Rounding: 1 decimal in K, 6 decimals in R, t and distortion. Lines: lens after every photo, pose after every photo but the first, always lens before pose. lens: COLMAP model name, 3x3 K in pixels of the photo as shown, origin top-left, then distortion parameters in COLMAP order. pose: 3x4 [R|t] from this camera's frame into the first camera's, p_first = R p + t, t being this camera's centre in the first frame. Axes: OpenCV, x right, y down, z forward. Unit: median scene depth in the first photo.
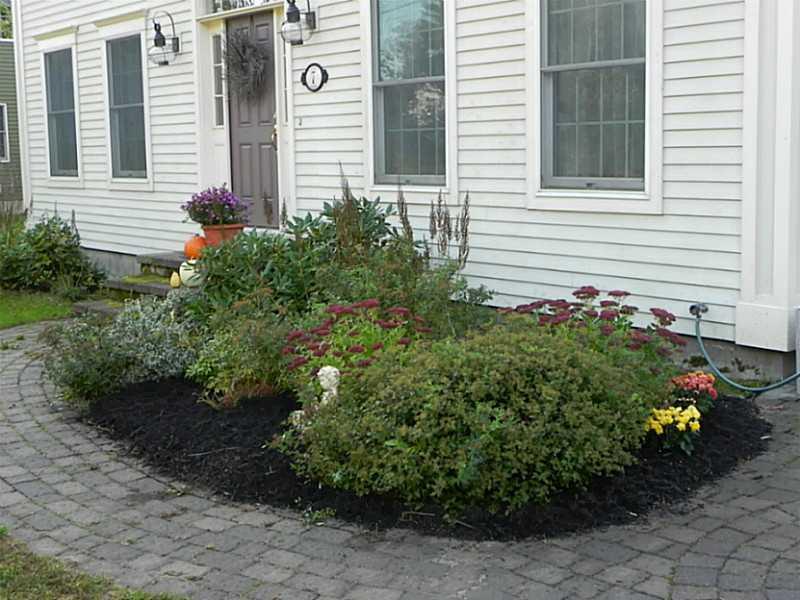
lens RADIAL K [[1290.5, 0, 399.8], [0, 1290.5, 300.0], [0, 0, 1]] dist [-0.007585, -0.046887]
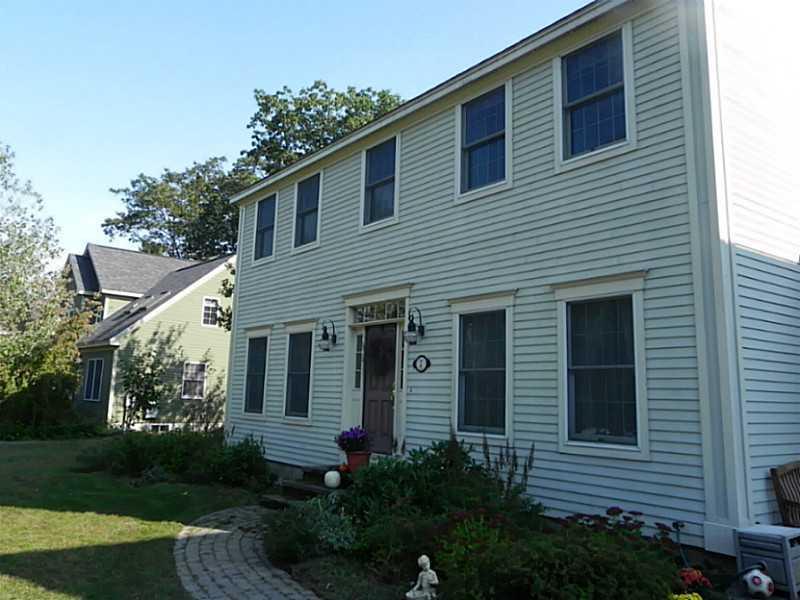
lens RADIAL K [[588.4, 0, 399.4], [0, 588.4, 289.7], [0, 0, 1]] dist [-0.065043, 0.068973]
pose [[0.992235, 0.082635, 0.092956, -0.181979], [-0.050209, 0.949900, -0.308494, -0.027987], [-0.113792, 0.301431, 0.946673, 0.260938]]
